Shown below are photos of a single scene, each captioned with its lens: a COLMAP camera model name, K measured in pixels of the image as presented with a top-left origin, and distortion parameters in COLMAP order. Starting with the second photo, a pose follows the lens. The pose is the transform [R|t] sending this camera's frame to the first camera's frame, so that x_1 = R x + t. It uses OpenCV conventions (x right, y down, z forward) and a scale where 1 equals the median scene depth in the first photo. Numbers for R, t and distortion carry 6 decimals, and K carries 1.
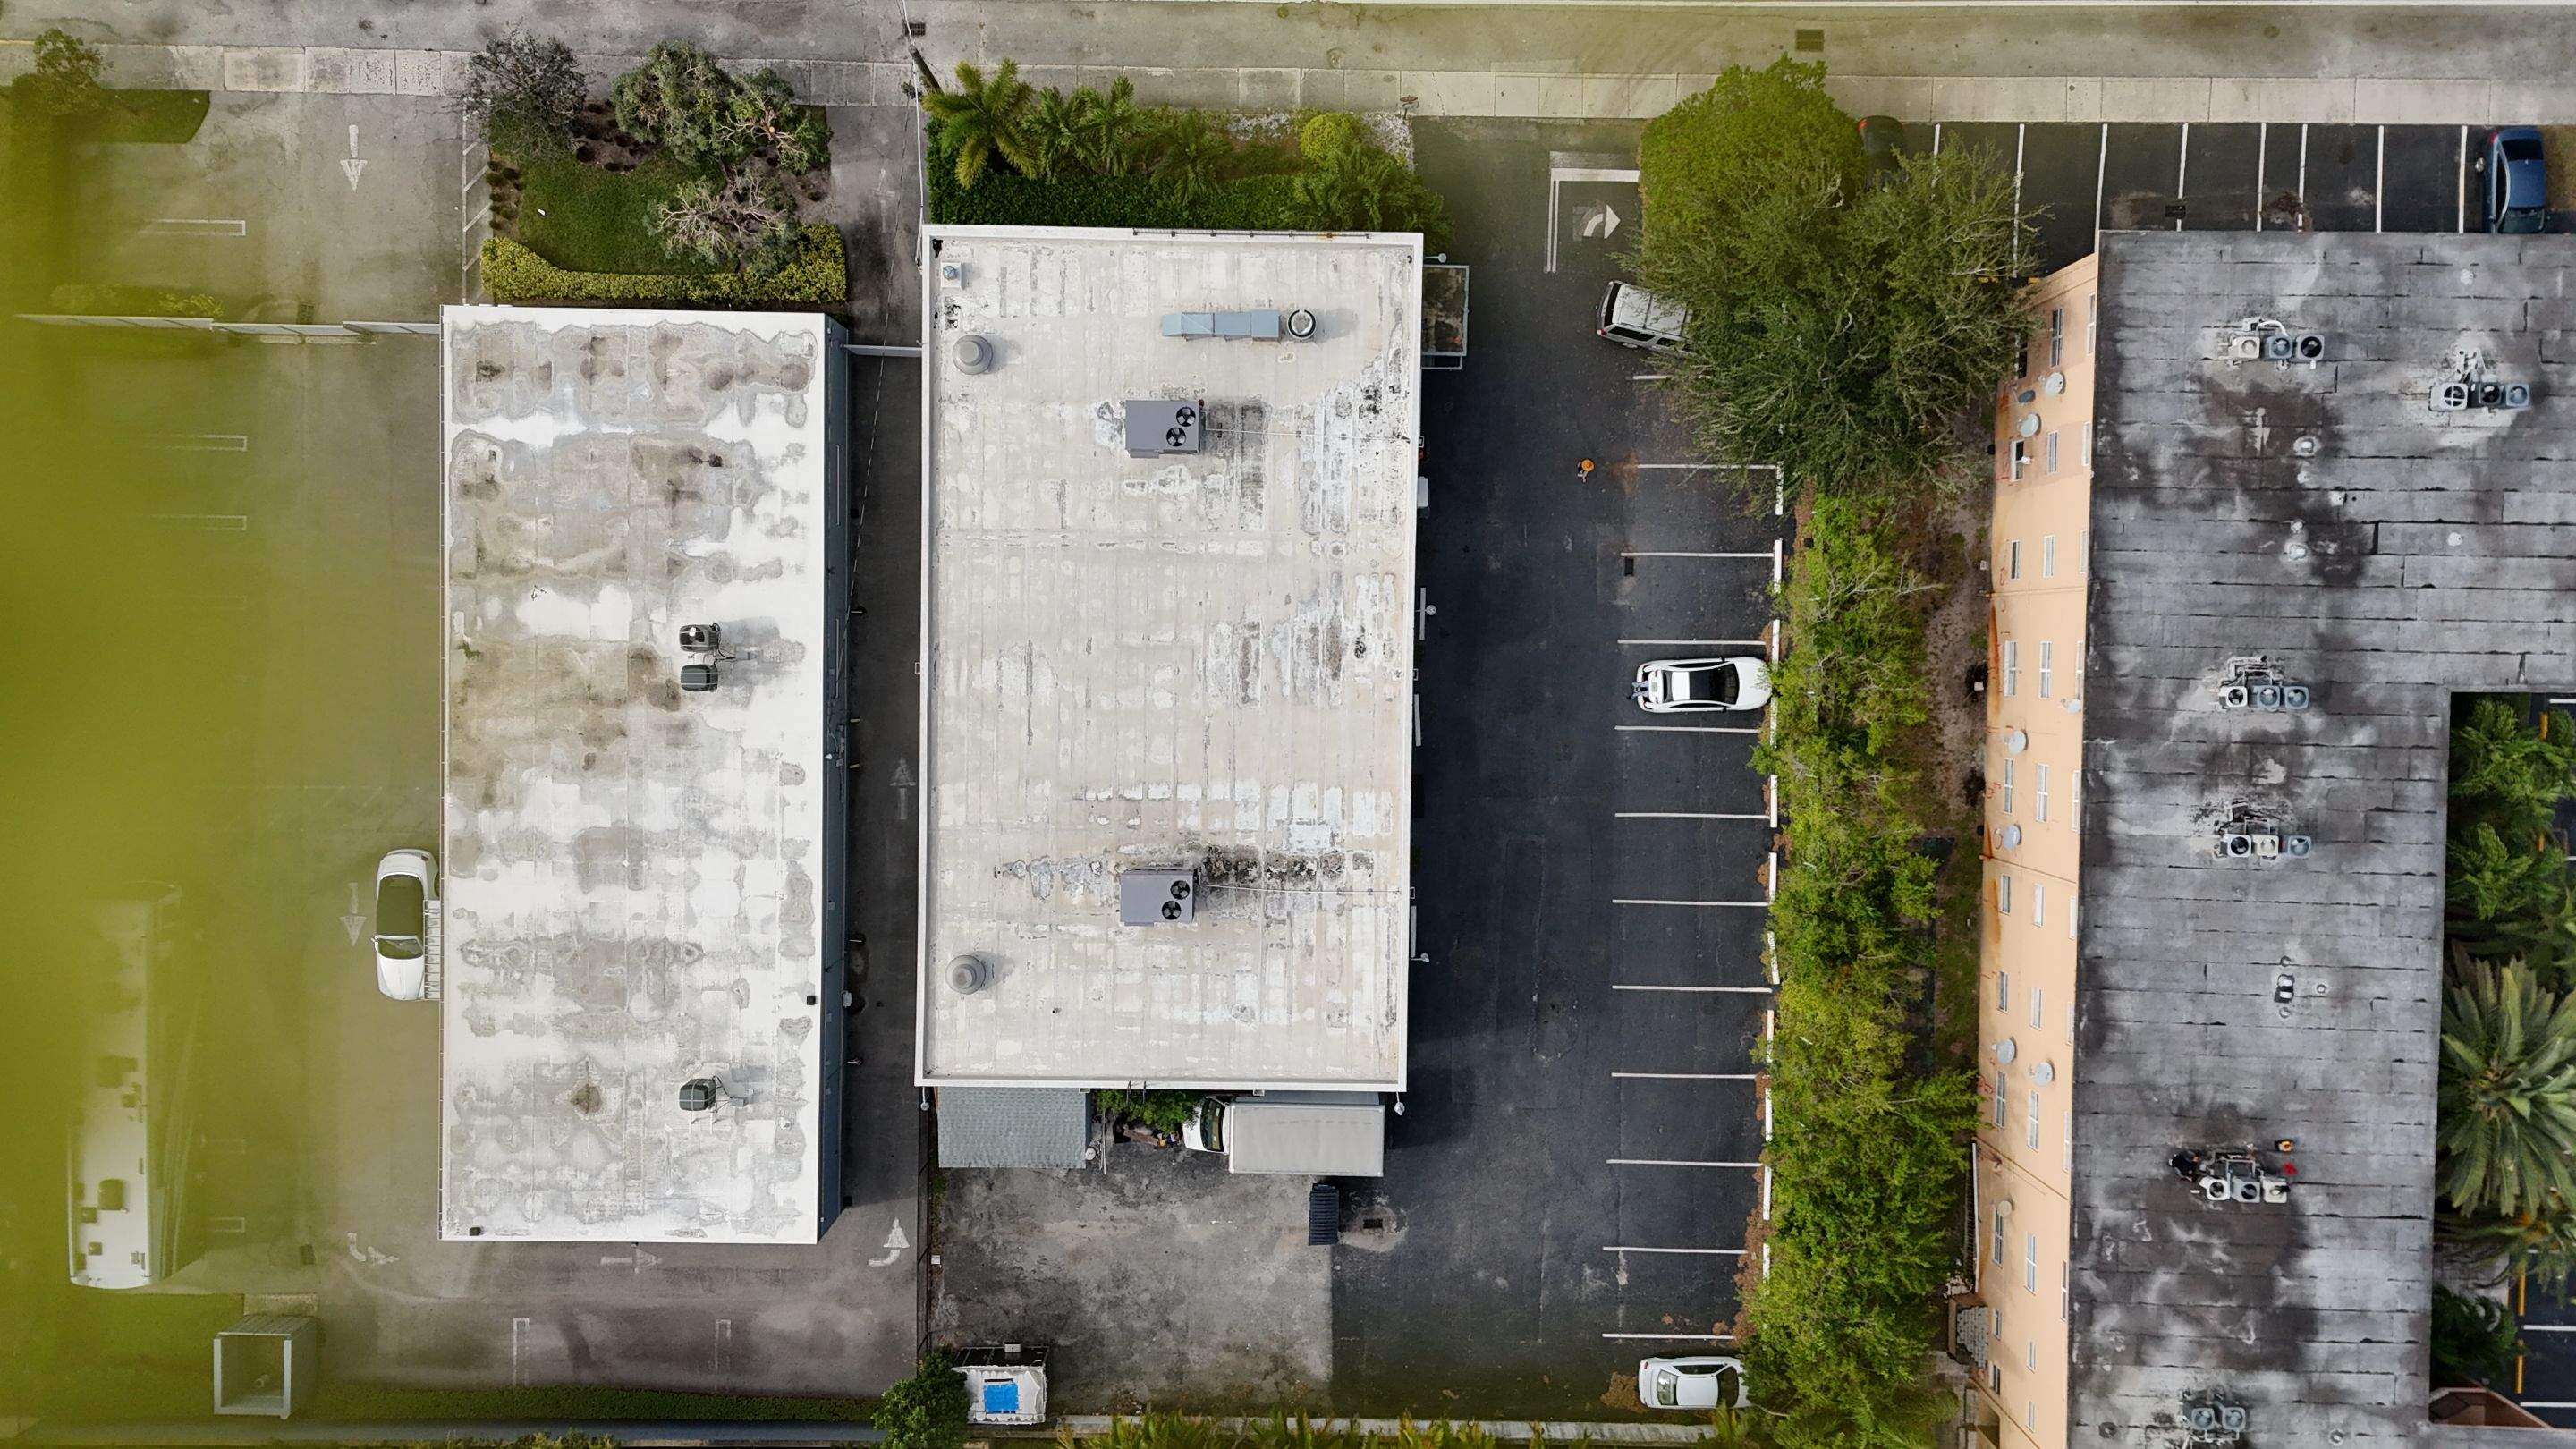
lens RADIAL K [[1894.7, 0, 1287.9], [0, 1894.7, 714.0], [0, 0, 1]] dist [0.108143, -0.184277]
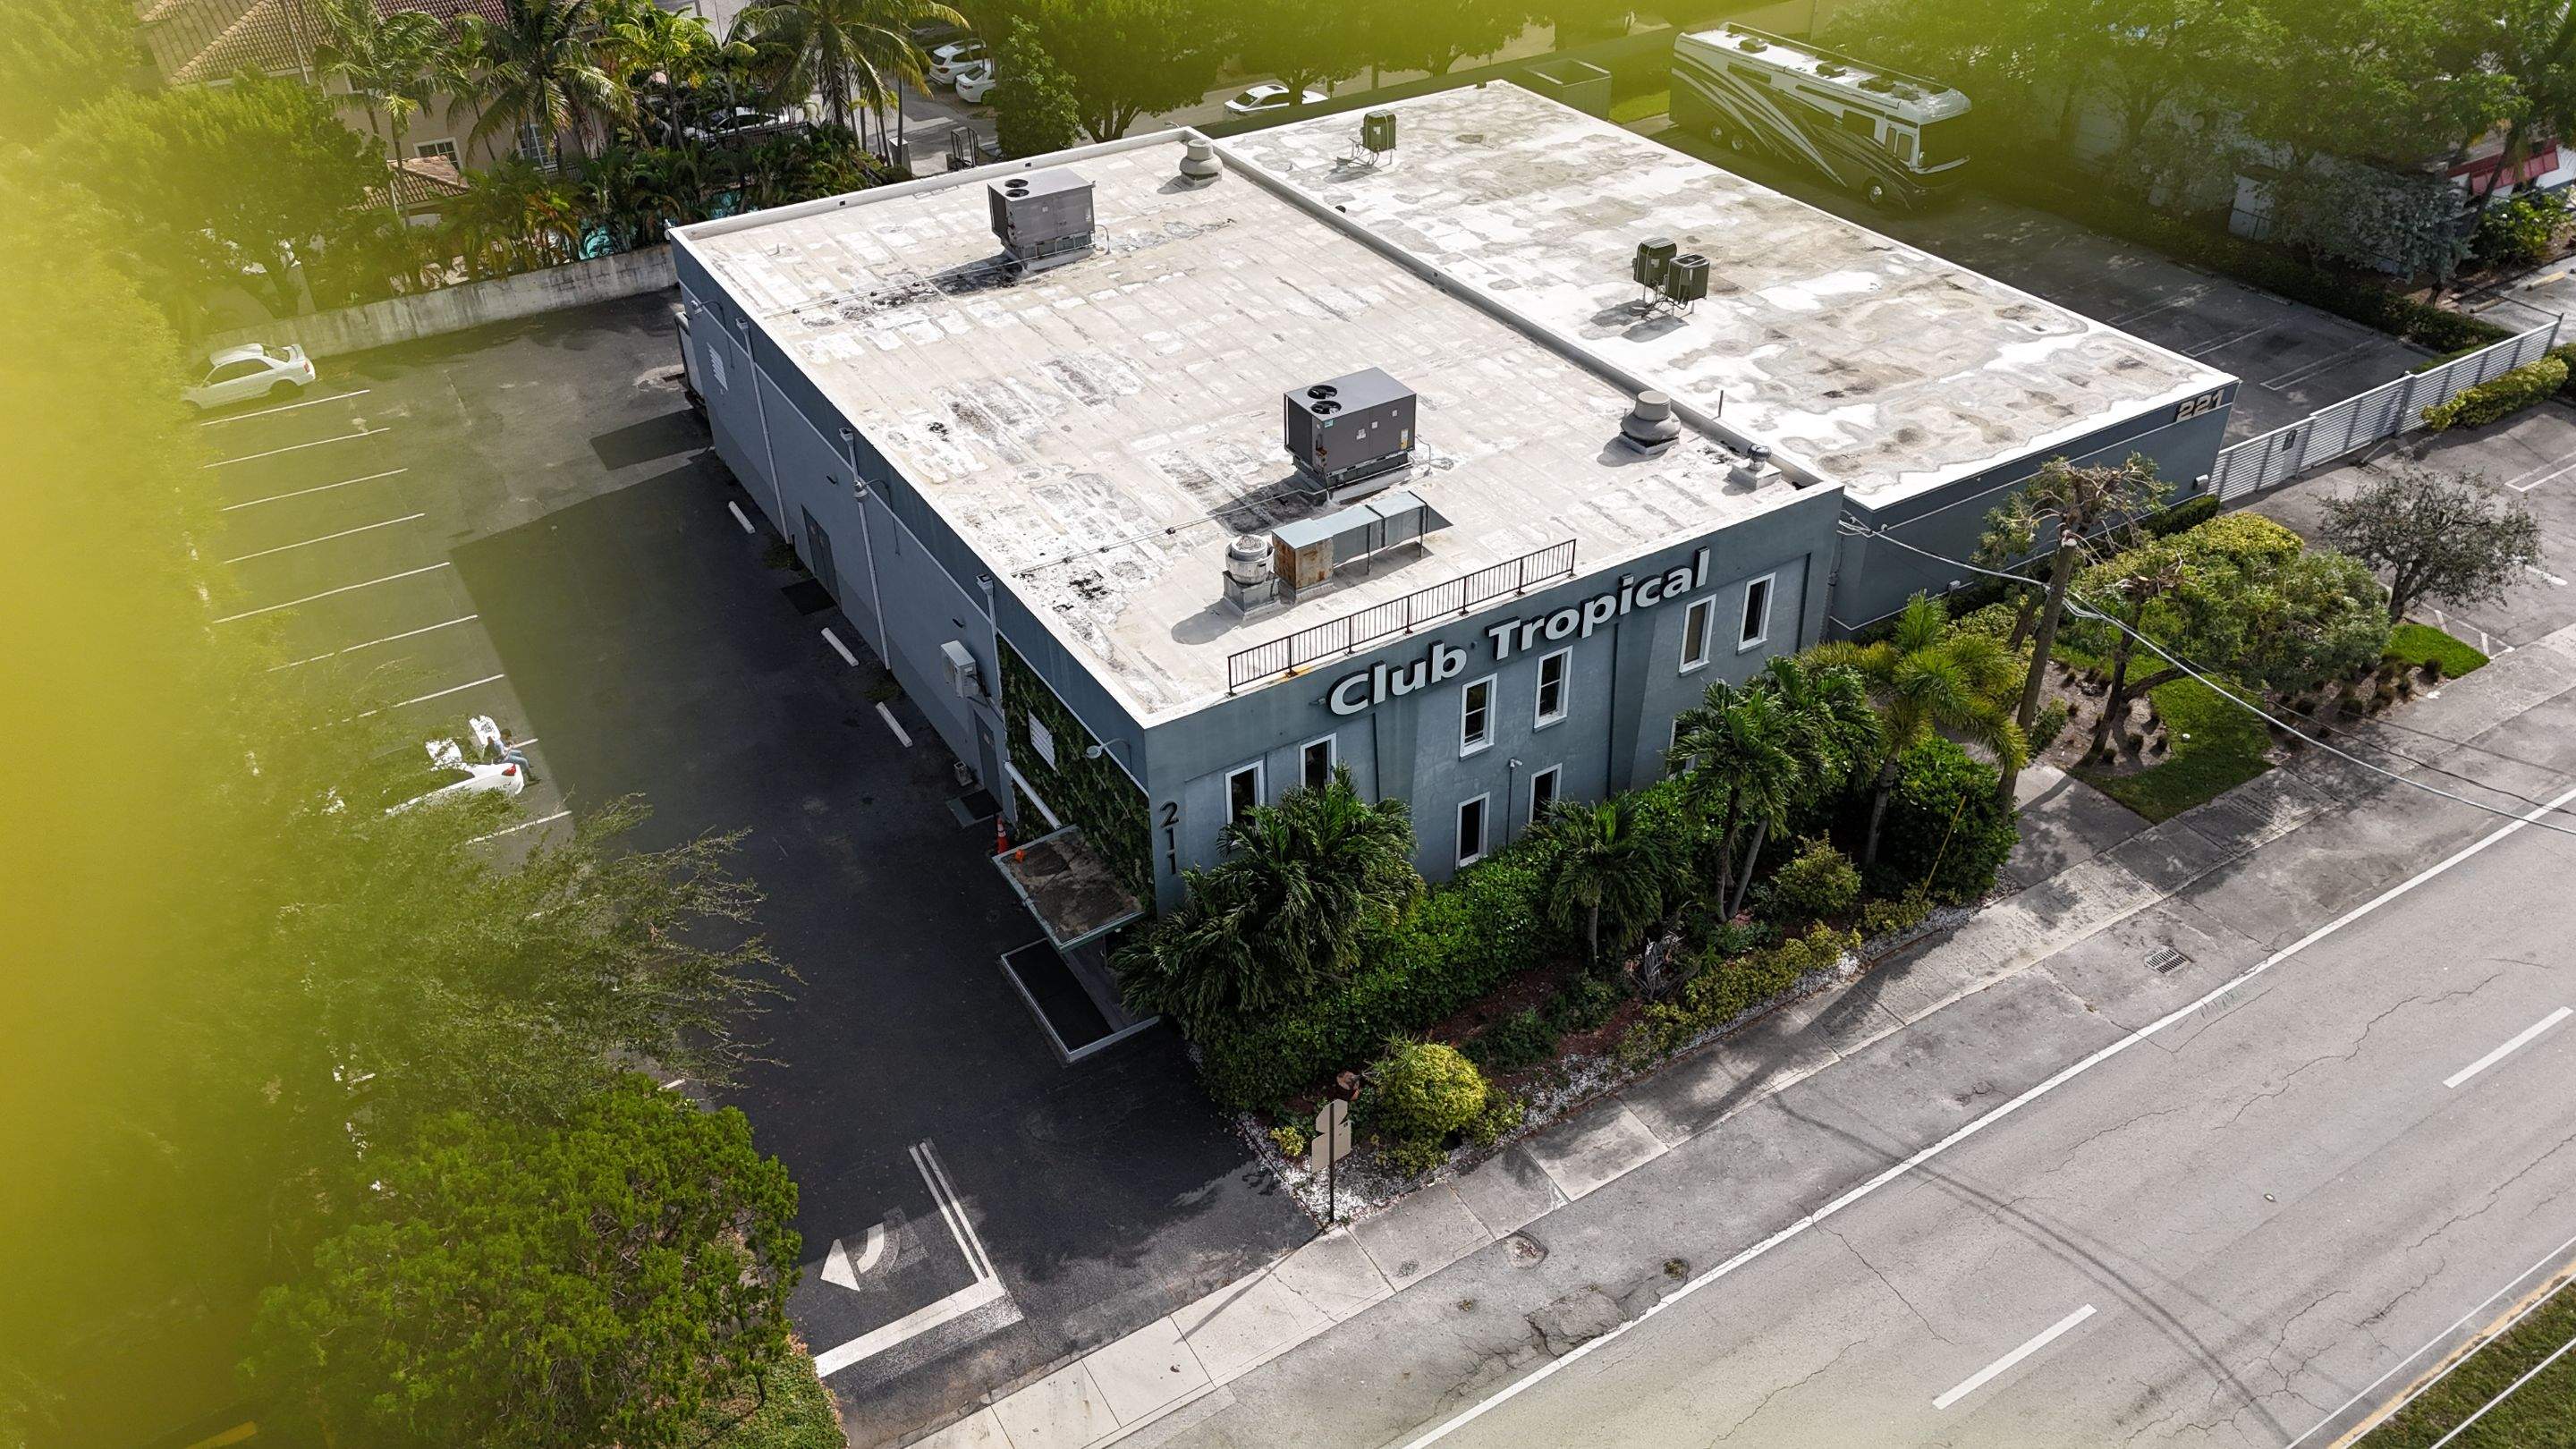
lens RADIAL K [[1894.7, 0, 1287.9], [0, 1894.7, 714.0], [0, 0, 1]] dist [0.108143, -0.184277]
pose [[-0.847953, 0.310842, -0.429364, 0.255598], [-0.530036, -0.506595, 0.680017, -0.614042], [-0.006136, 0.804201, 0.594326, 0.672216]]
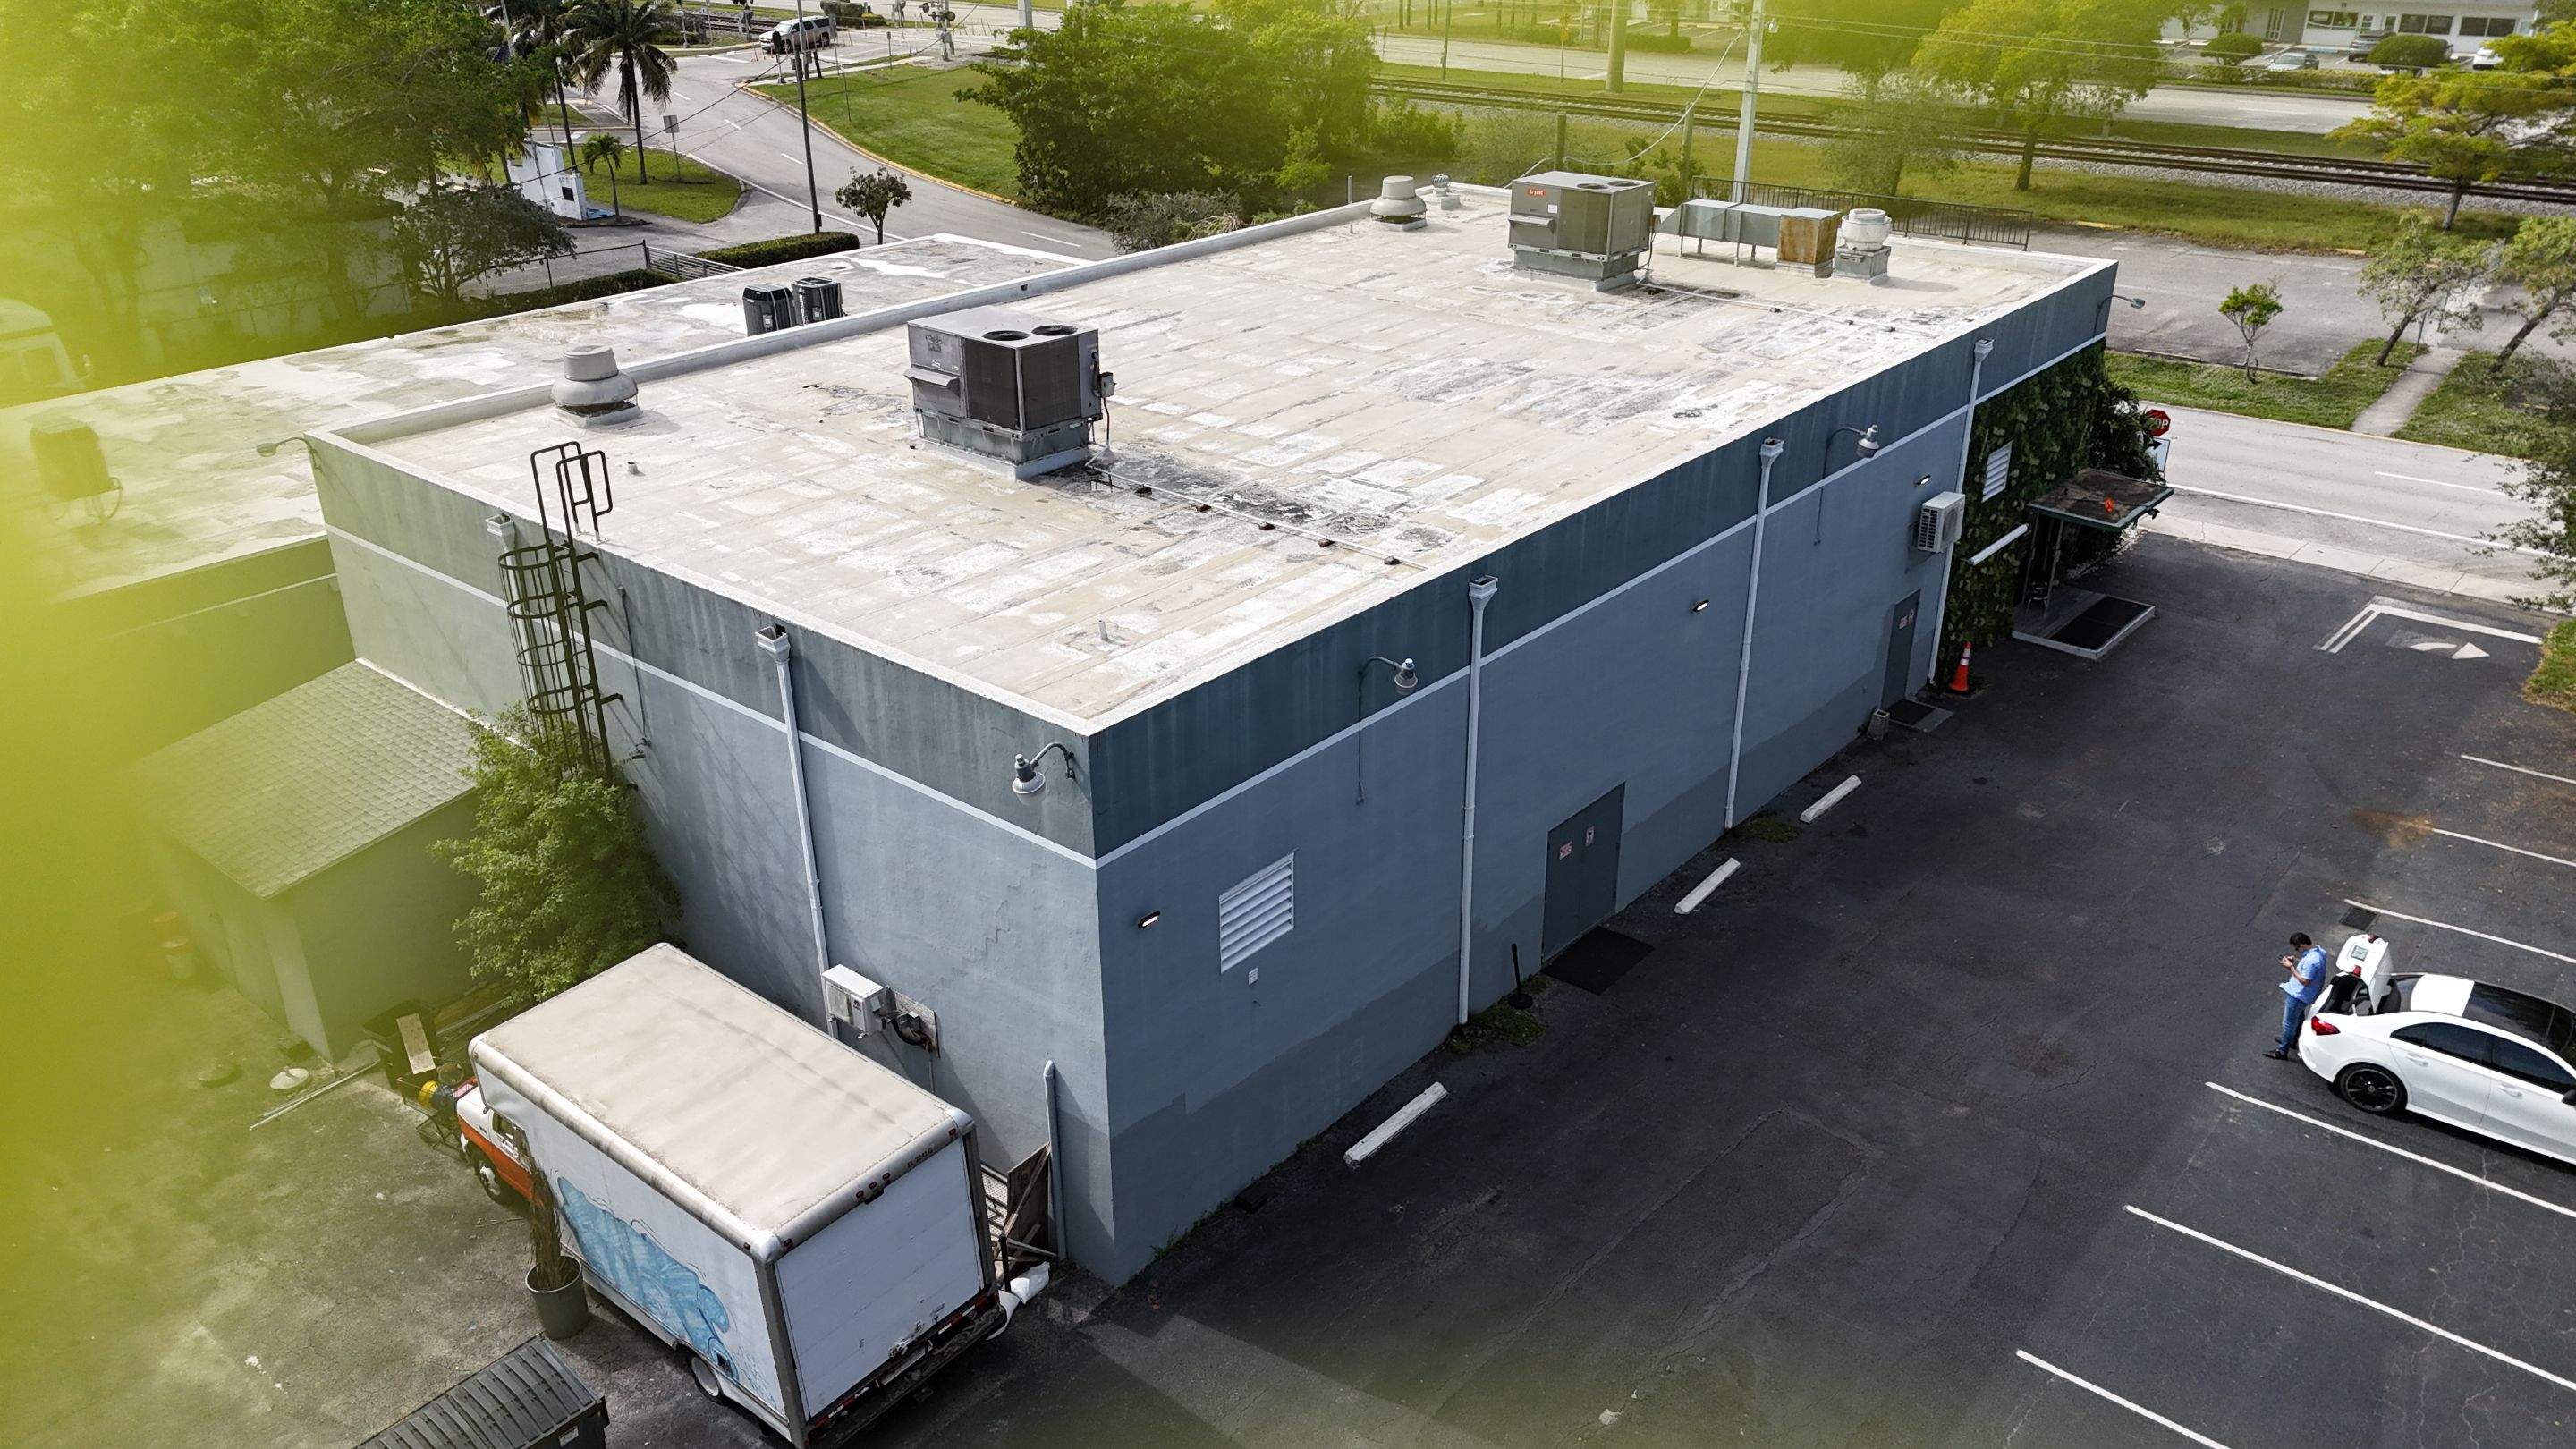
lens RADIAL K [[1894.7, 0, 1287.9], [0, 1894.7, 714.0], [0, 0, 1]] dist [0.108143, -0.184277]
pose [[0.771337, 0.258733, -0.581461, 0.253615], [-0.636290, 0.294601, -0.712983, 0.384255], [-0.013173, 0.919928, 0.391865, 0.880283]]
